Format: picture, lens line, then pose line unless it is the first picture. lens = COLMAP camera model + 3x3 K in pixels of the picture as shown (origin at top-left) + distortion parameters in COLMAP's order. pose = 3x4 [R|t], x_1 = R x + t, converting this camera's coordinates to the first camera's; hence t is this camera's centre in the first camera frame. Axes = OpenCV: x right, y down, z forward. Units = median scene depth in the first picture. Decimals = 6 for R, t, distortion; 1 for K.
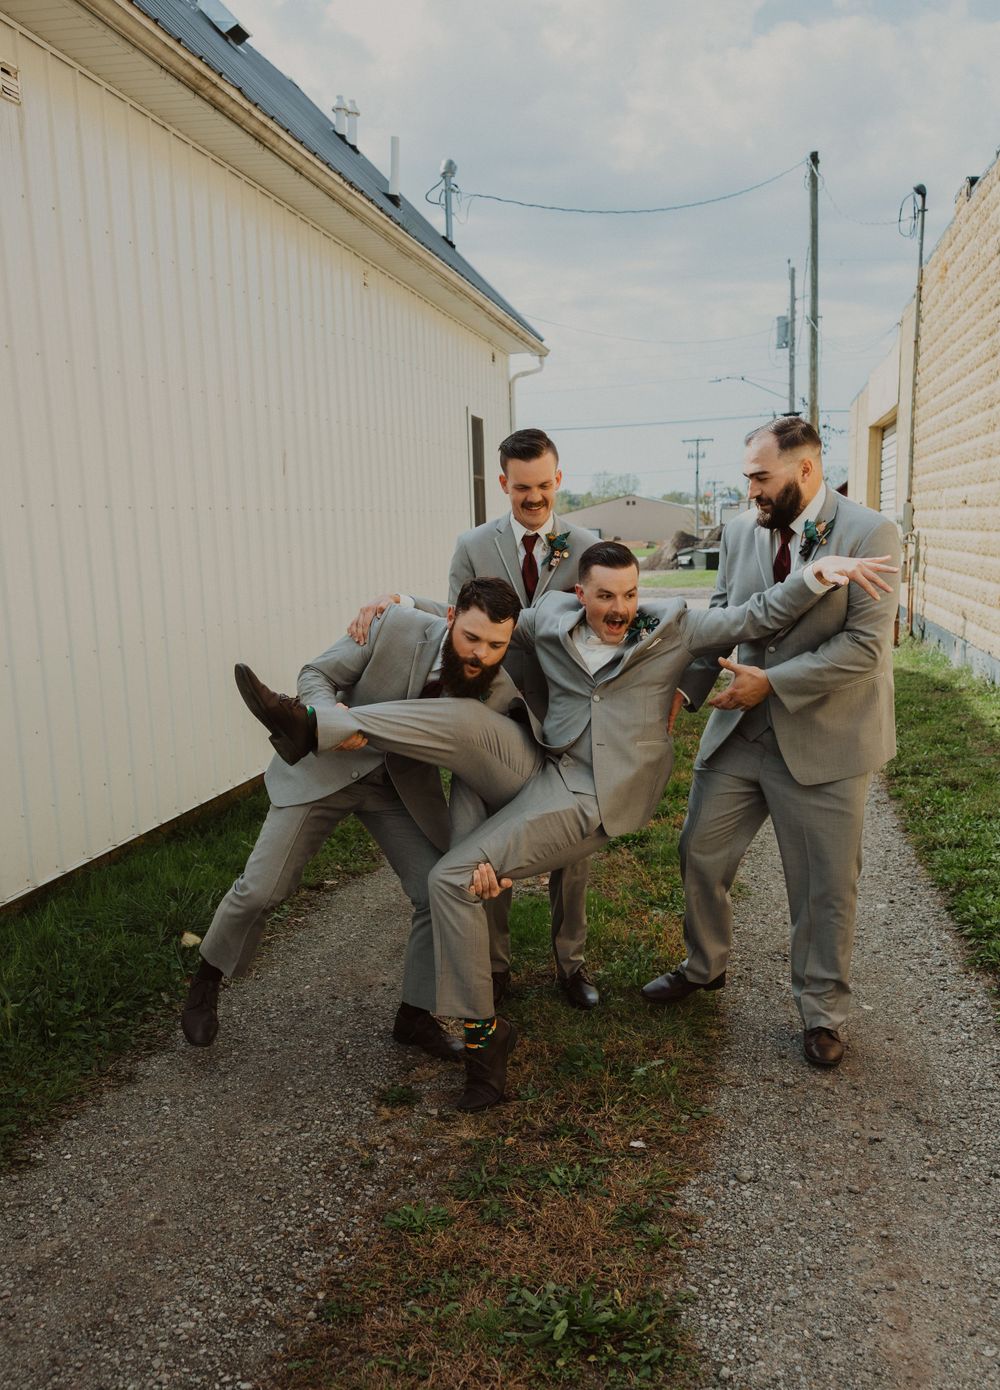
lens RADIAL K [[1276.1, 0, 516.1], [0, 1276.1, 763.4], [0, 0, 1]] dist [0.016509, -0.009009]
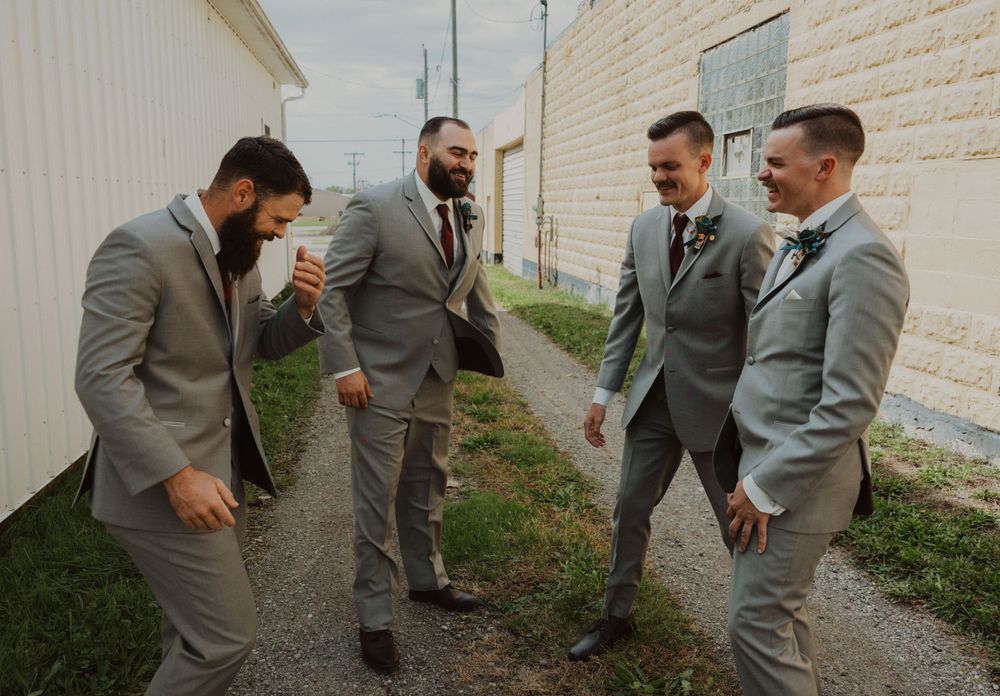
lens RADIAL K [[811.5, 0, 486.7], [0, 811.5, 328.2], [0, 0, 1]] dist [-0.000535, 0.007437]
pose [[0.954436, -0.015618, 0.298008, -0.112720], [0.026630, 0.999103, -0.032926, -0.022477], [-0.297226, 0.039362, 0.953995, 0.144418]]
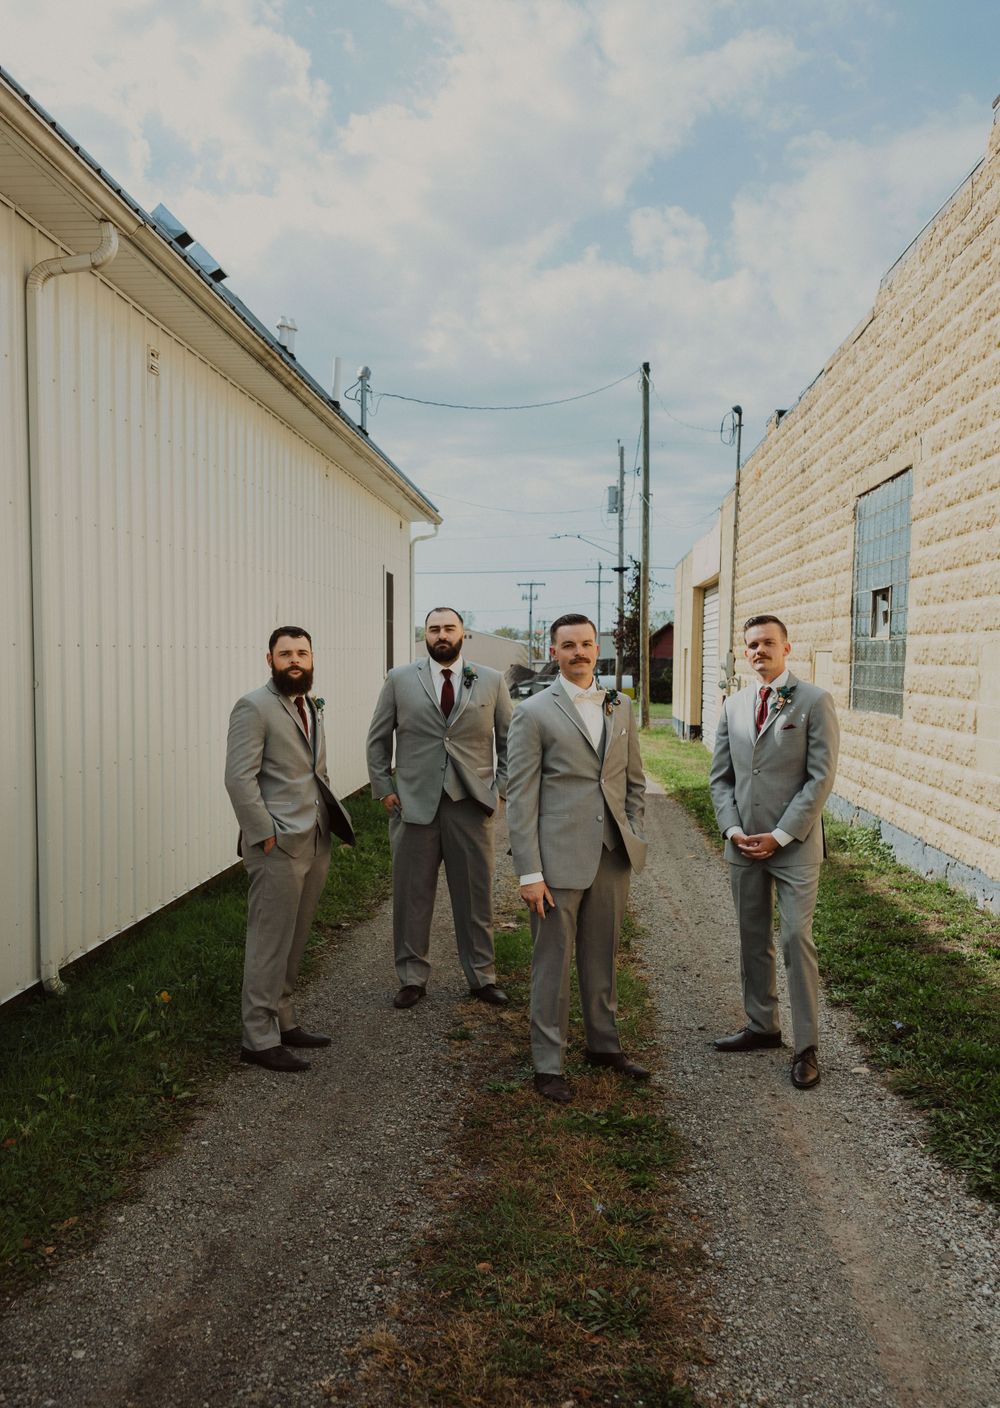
lens RADIAL K [[1193.5, 0, 474.9], [0, 1193.5, 732.4], [0, 0, 1]] dist [0.004728, -0.002343]
pose [[0.995018, 0.027093, 0.095947, -0.089330], [-0.015414, 0.992602, -0.120435, 0.027095], [-0.098500, 0.118356, 0.988074, -0.193815]]
